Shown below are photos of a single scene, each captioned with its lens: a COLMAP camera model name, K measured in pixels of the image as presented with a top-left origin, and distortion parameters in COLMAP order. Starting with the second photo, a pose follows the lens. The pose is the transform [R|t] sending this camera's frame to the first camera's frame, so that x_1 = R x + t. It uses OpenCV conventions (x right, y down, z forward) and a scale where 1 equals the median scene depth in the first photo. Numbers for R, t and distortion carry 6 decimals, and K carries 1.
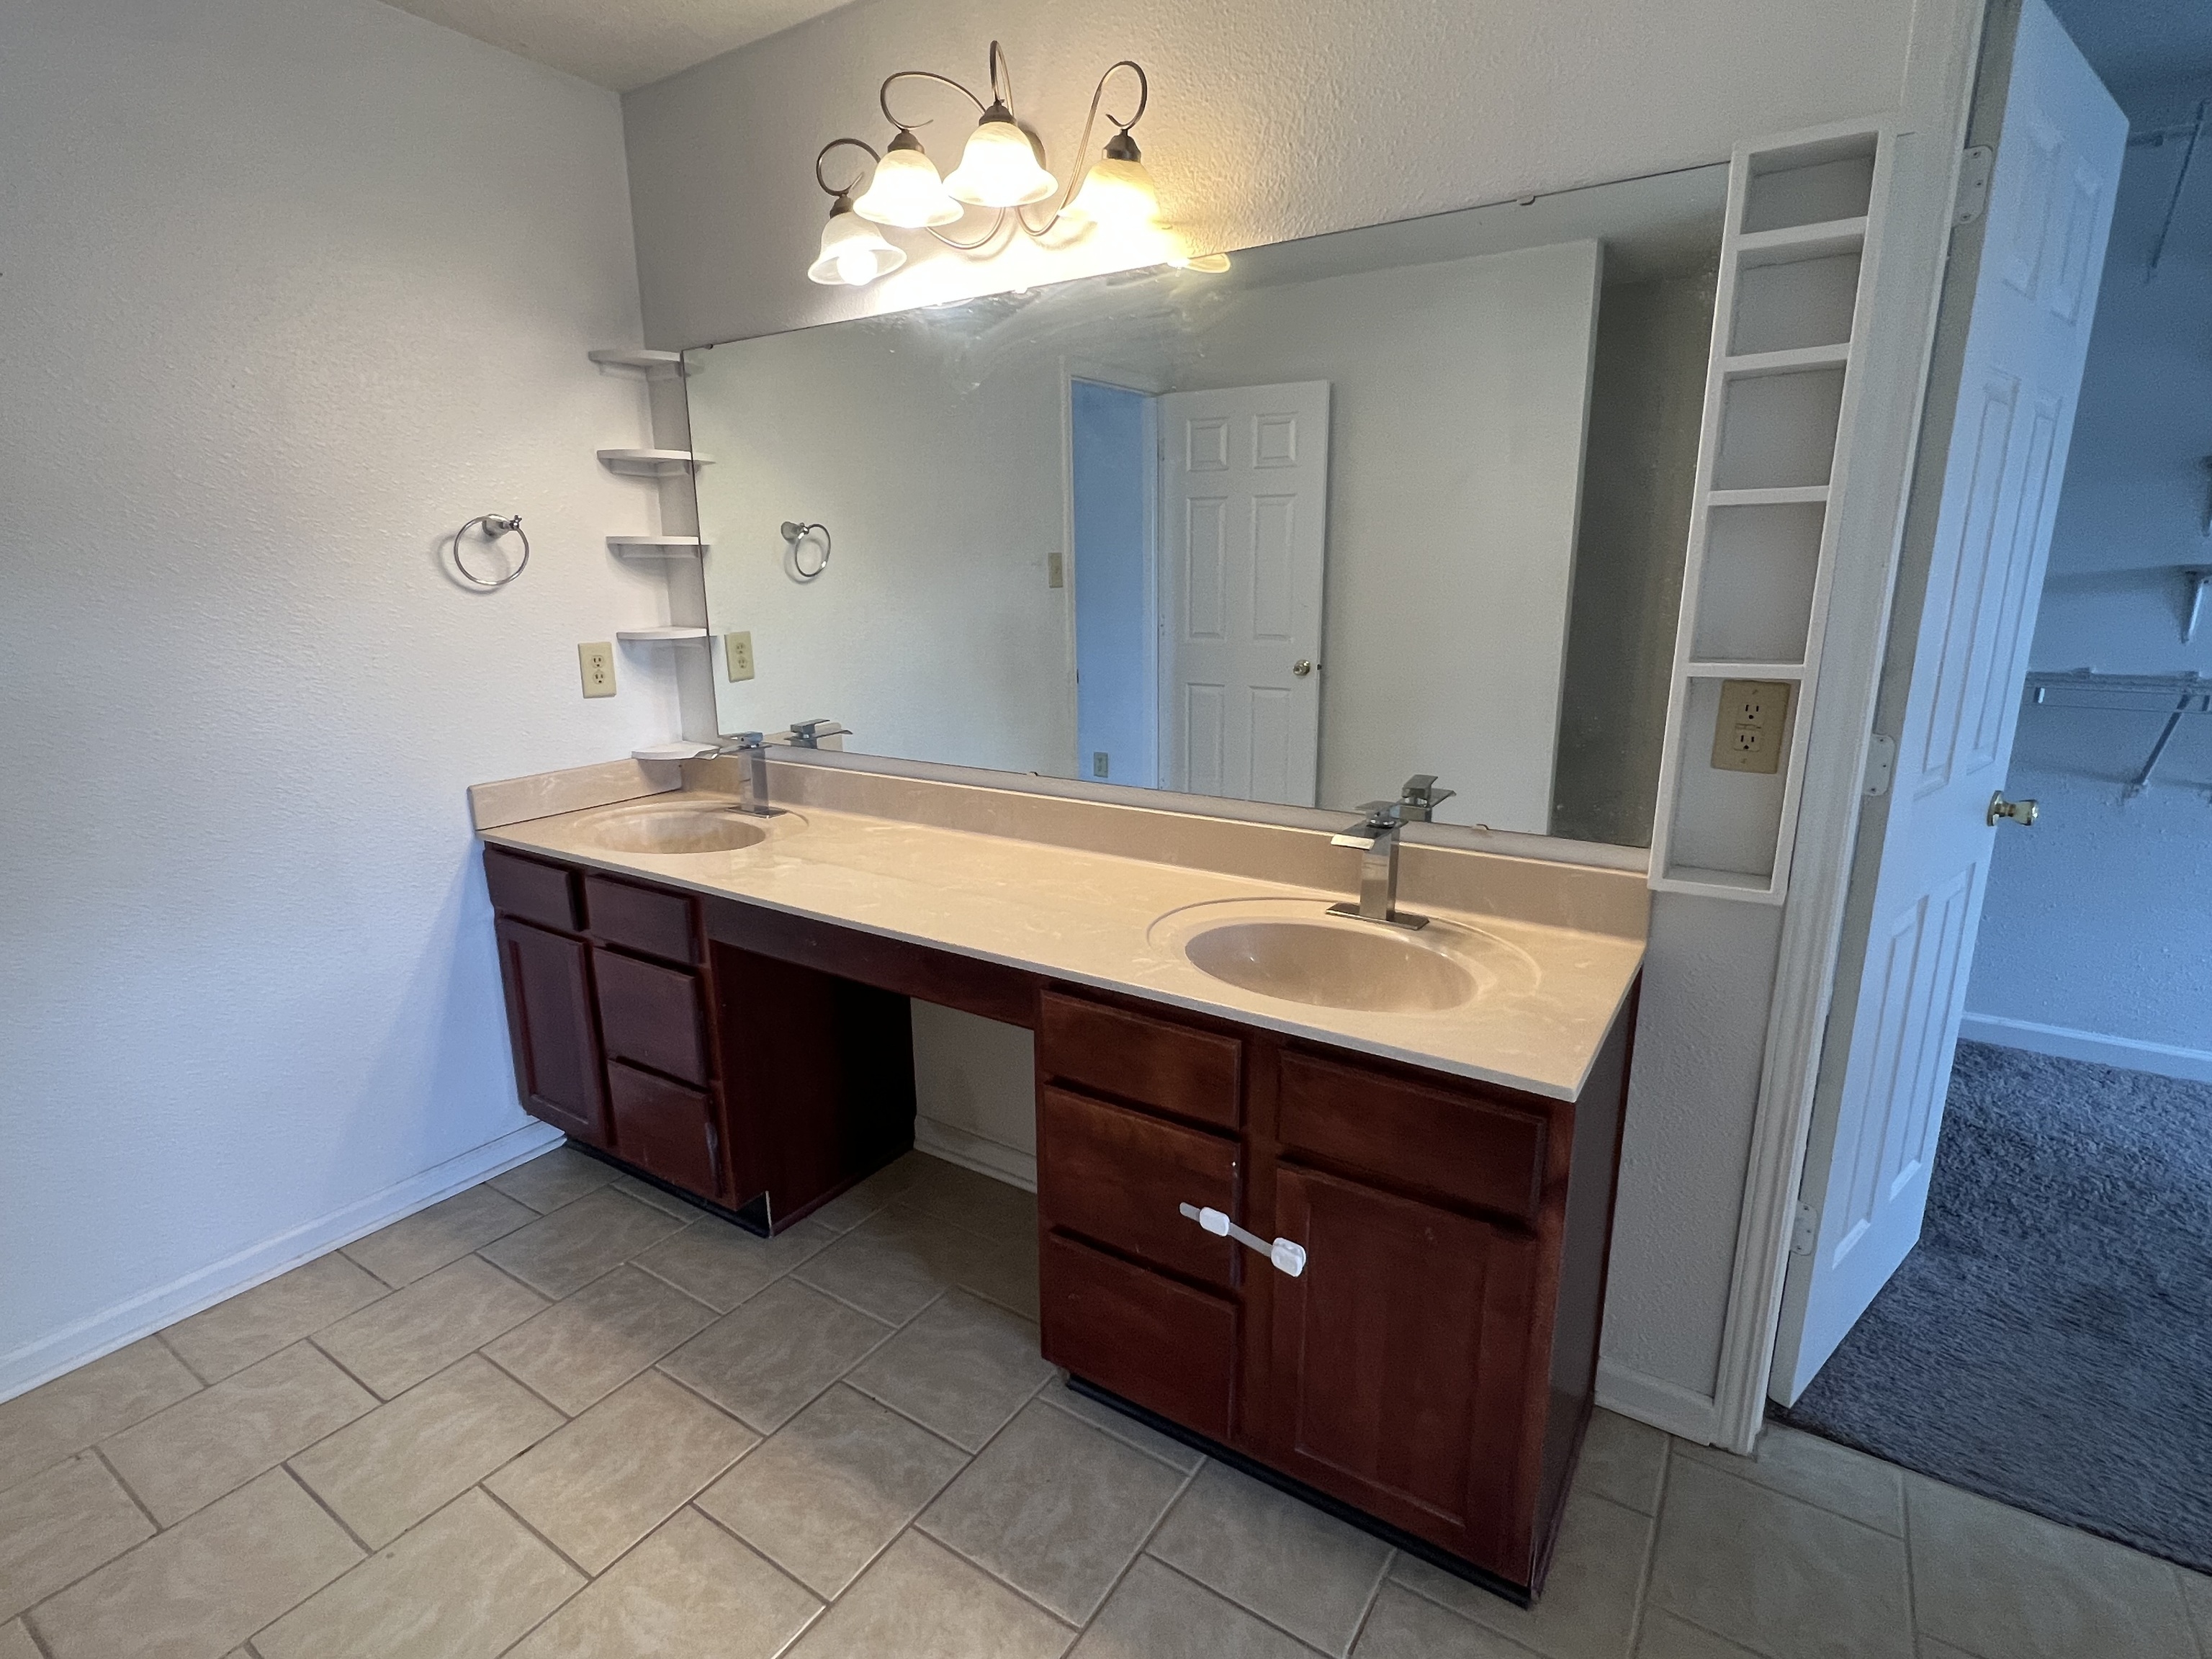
lens RADIAL K [[1111.1, 0, 1107.9], [0, 1111.1, 830.9], [0, 0, 1]] dist [0.010971, -0.000608]
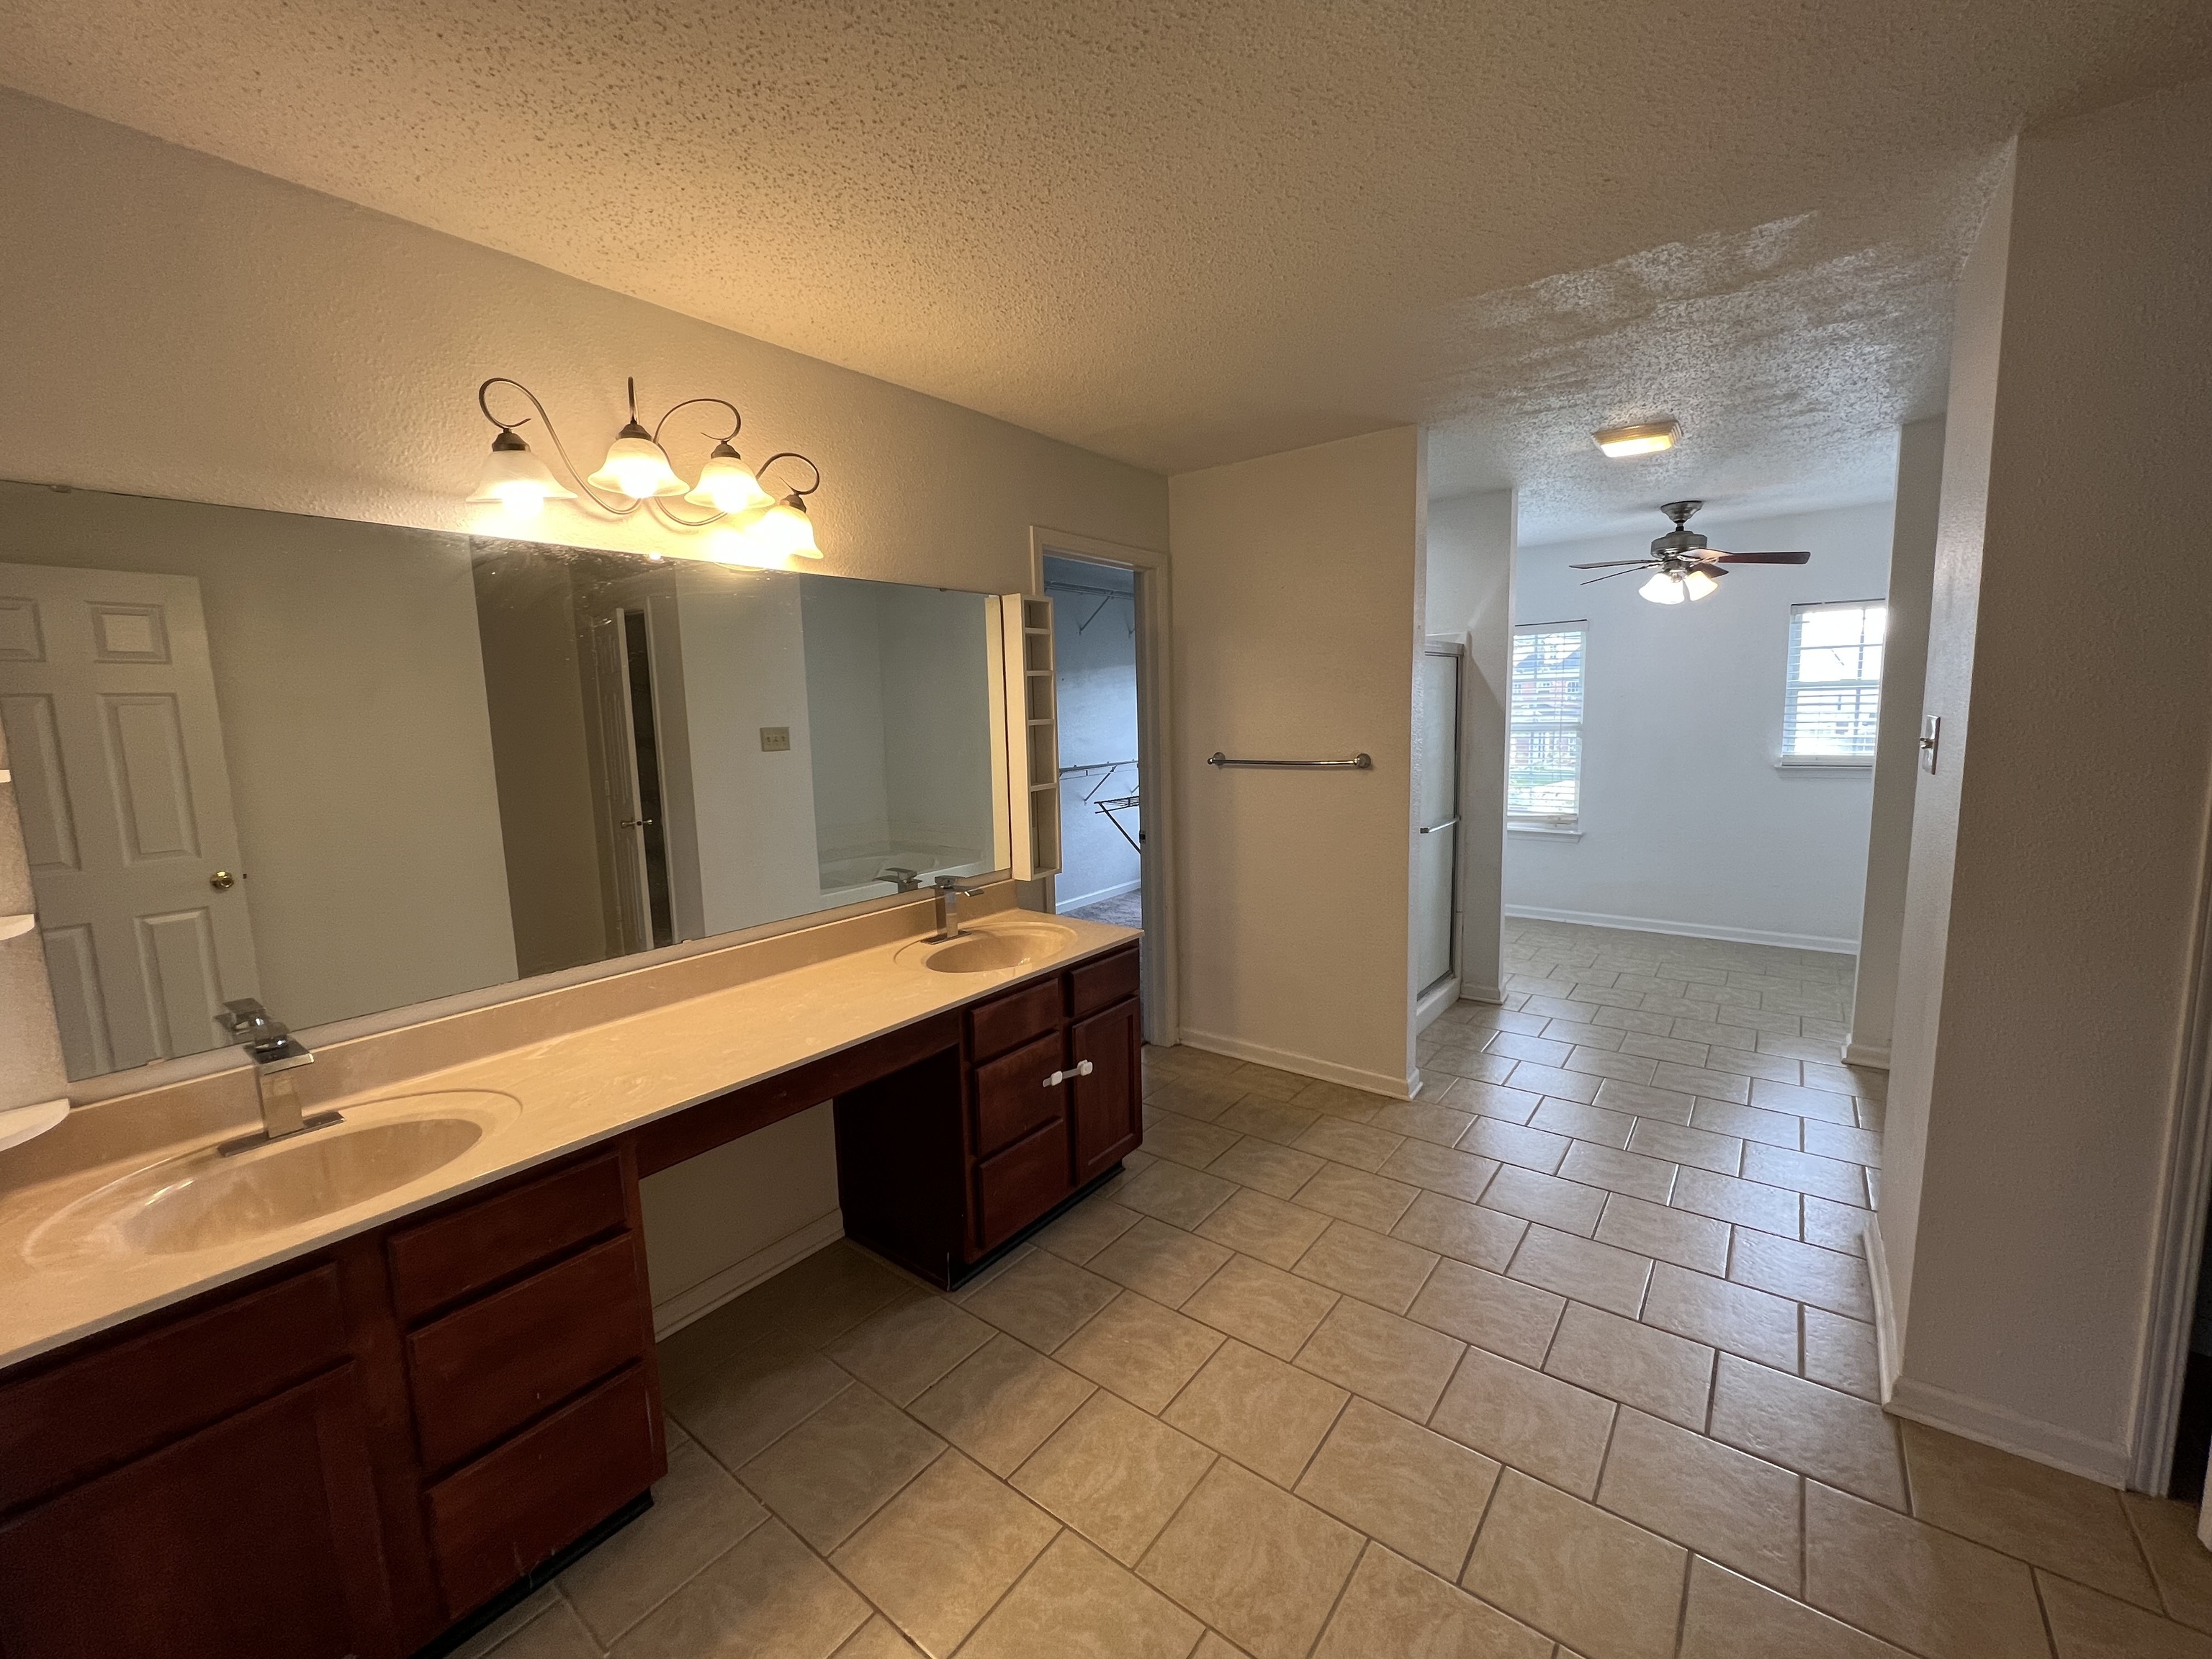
lens RADIAL K [[886.3, 0, 1103.5], [0, 886.3, 825.3], [0, 0, 1]] dist [0.003315, 0.000228]
pose [[0.066744, -0.118445, 0.990715, -1.289678], [0.263204, 0.959849, 0.097023, -0.193528], [-0.962429, 0.254284, 0.095239, 0.600076]]
